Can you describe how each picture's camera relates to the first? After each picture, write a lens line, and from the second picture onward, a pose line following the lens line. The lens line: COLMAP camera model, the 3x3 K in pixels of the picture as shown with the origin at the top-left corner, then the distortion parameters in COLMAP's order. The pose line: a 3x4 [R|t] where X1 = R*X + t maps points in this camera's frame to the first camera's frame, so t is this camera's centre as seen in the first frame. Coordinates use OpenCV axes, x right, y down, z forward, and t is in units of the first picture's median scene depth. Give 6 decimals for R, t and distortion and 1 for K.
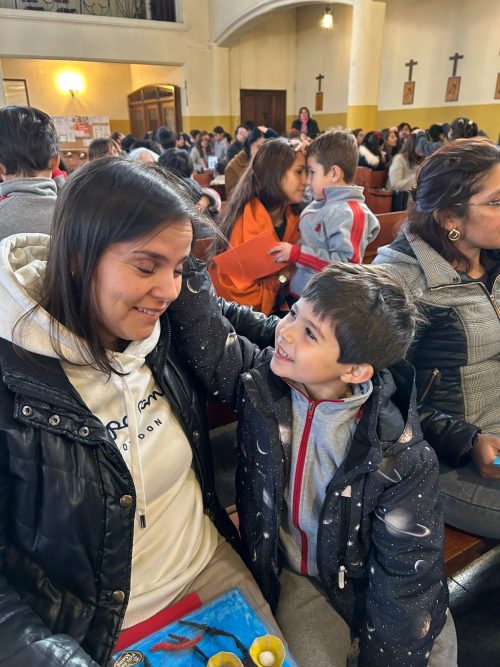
lens RADIAL K [[497.6, 0, 245.9], [0, 497.6, 332.6], [0, 0, 1]] dist [0.046978, -0.059184]
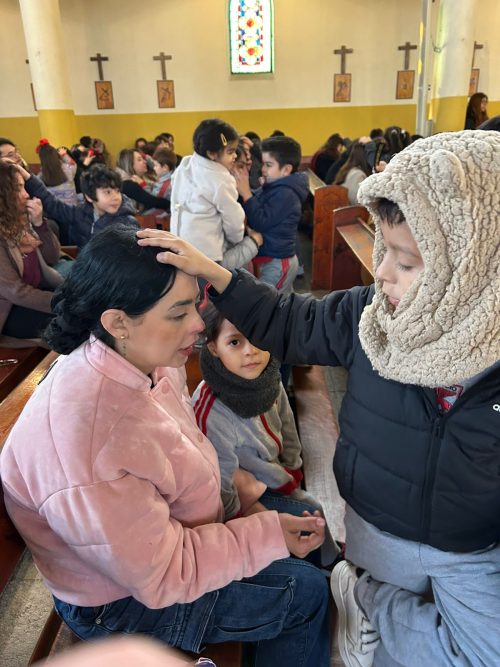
lens RADIAL K [[497.6, 0, 245.9], [0, 497.6, 332.6], [0, 0, 1]] dist [0.046978, -0.059184]
pose [[0.526601, -0.319347, 0.787851, -0.228373], [0.337998, 0.929012, 0.150646, -0.119040], [-0.780031, 0.186961, 0.597158, 0.290885]]
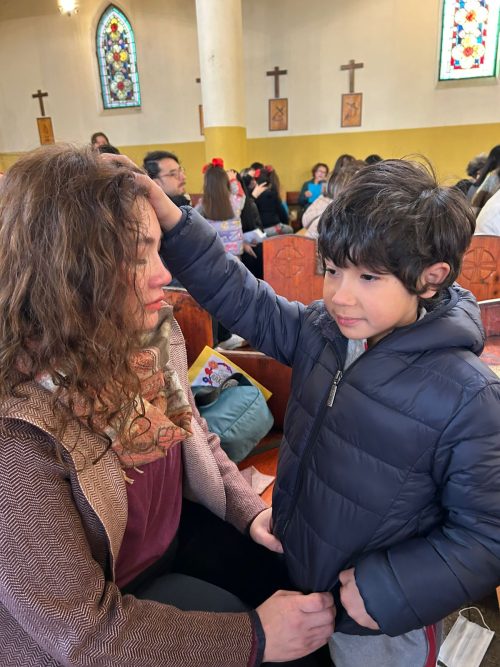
lens RADIAL K [[497.6, 0, 245.9], [0, 497.6, 332.6], [0, 0, 1]] dist [0.046978, -0.059184]
pose [[0.741705, -0.224830, 0.631922, -0.138742], [0.278511, 0.960319, 0.014773, -0.158177], [-0.610168, 0.165040, 0.774892, 0.405720]]
